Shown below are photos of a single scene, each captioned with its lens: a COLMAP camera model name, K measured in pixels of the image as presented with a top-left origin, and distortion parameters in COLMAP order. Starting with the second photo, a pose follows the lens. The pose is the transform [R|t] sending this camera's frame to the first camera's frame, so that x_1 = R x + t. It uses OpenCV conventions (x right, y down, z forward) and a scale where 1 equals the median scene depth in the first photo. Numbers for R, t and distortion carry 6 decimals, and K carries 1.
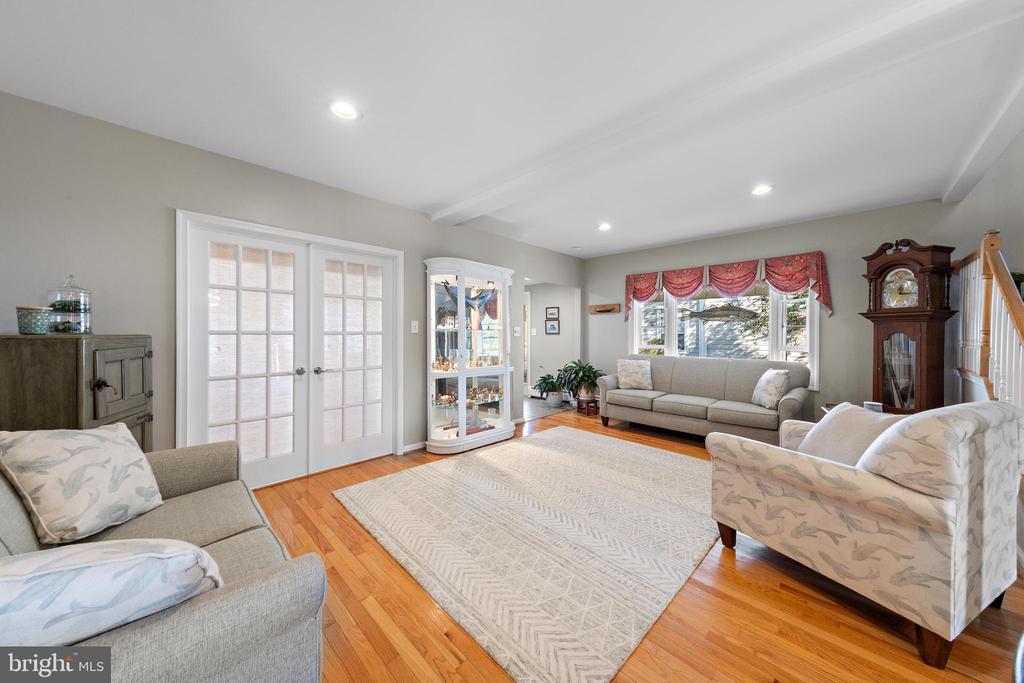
lens RADIAL K [[340.5, 0, 511.1], [0, 340.5, 338.6], [0, 0, 1]] dist [0.001947, 0.000049]
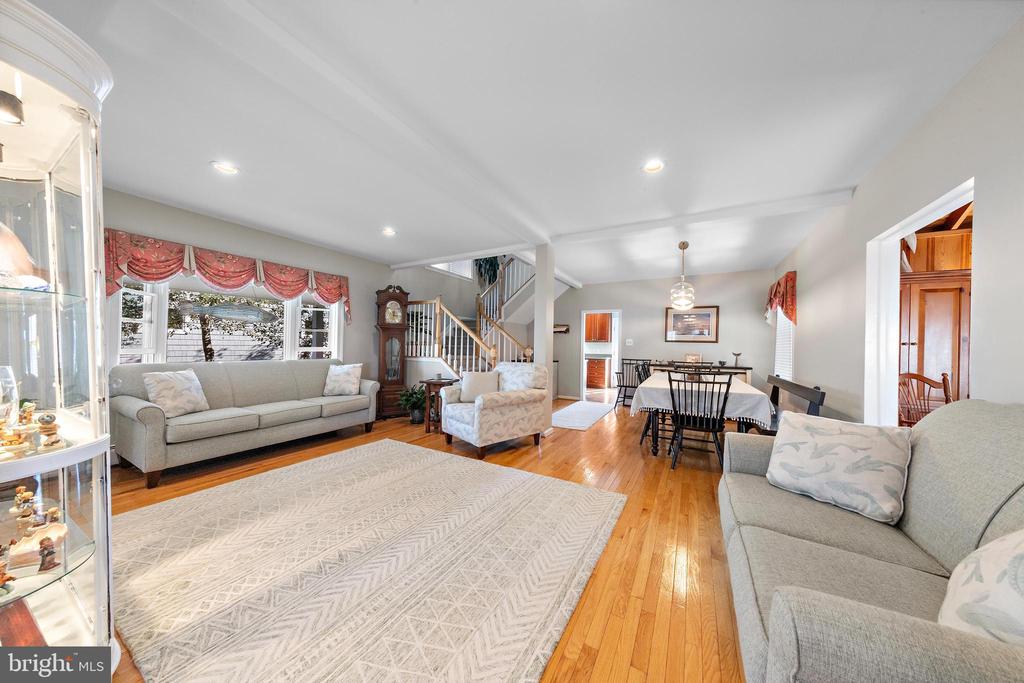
lens RADIAL K [[325.0, 0, 514.8], [0, 325.0, 349.9], [0, 0, 1]] dist [0.002919, -0.000244]
pose [[-0.269038, -0.017320, 0.962974, -0.657409], [0.000573, 0.999835, 0.018143, 0.016650], [-0.963129, 0.005433, -0.268984, 0.852889]]
